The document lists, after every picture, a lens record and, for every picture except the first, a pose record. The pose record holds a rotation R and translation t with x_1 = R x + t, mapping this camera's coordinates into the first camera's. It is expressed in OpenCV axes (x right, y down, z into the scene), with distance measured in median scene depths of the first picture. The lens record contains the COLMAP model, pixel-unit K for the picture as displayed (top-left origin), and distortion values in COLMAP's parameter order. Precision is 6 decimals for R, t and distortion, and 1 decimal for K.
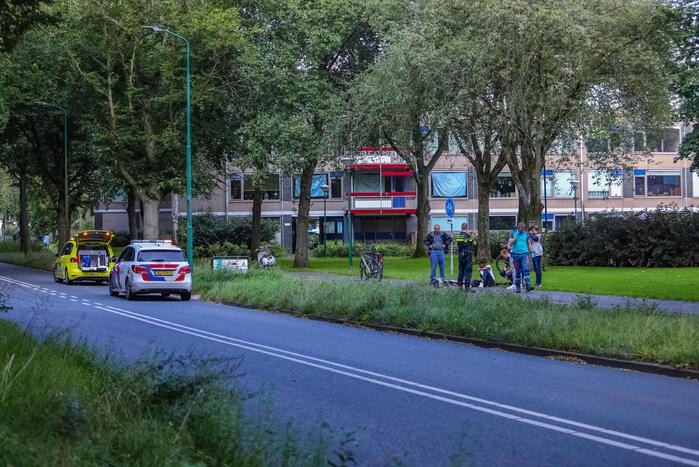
lens RADIAL K [[1417.7, 0, 349.3], [0, 1417.7, 235.9], [0, 0, 1]] dist [-0.310221, 0.000000]
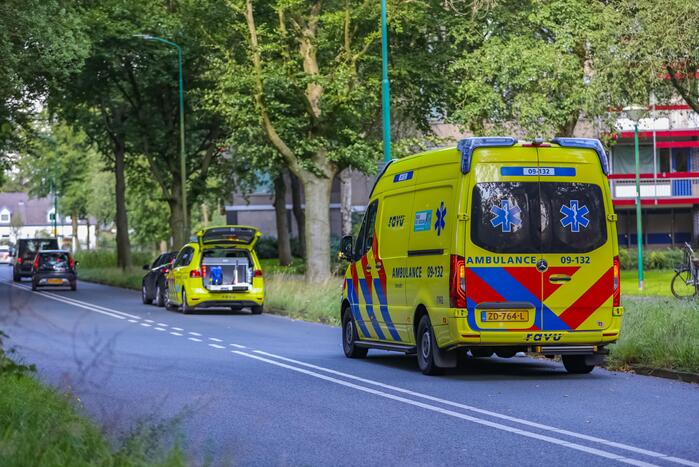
lens RADIAL K [[1903.7, 0, 346.9], [0, 1903.7, 233.2], [0, 0, 1]] dist [-0.055220, 0.000000]
pose [[0.993328, -0.008365, -0.115019, -0.029233], [0.007451, 0.999937, -0.008373, 0.005981], [0.115082, 0.007460, 0.993328, 0.150988]]
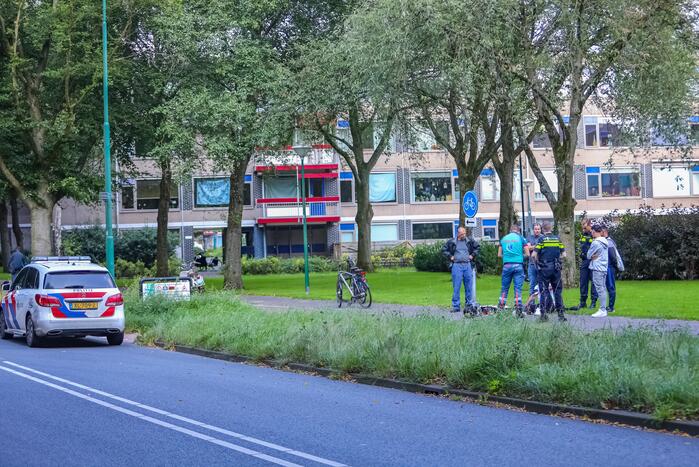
lens RADIAL K [[1417.7, 0, 349.2], [0, 1417.7, 238.6], [0, 0, 1]] dist [-0.310221, 0.000000]
pose [[0.994956, -0.018734, 0.098548, -0.048634], [0.019558, 0.999781, -0.007395, 0.001402], [-0.098388, 0.009285, 0.995105, 0.223160]]
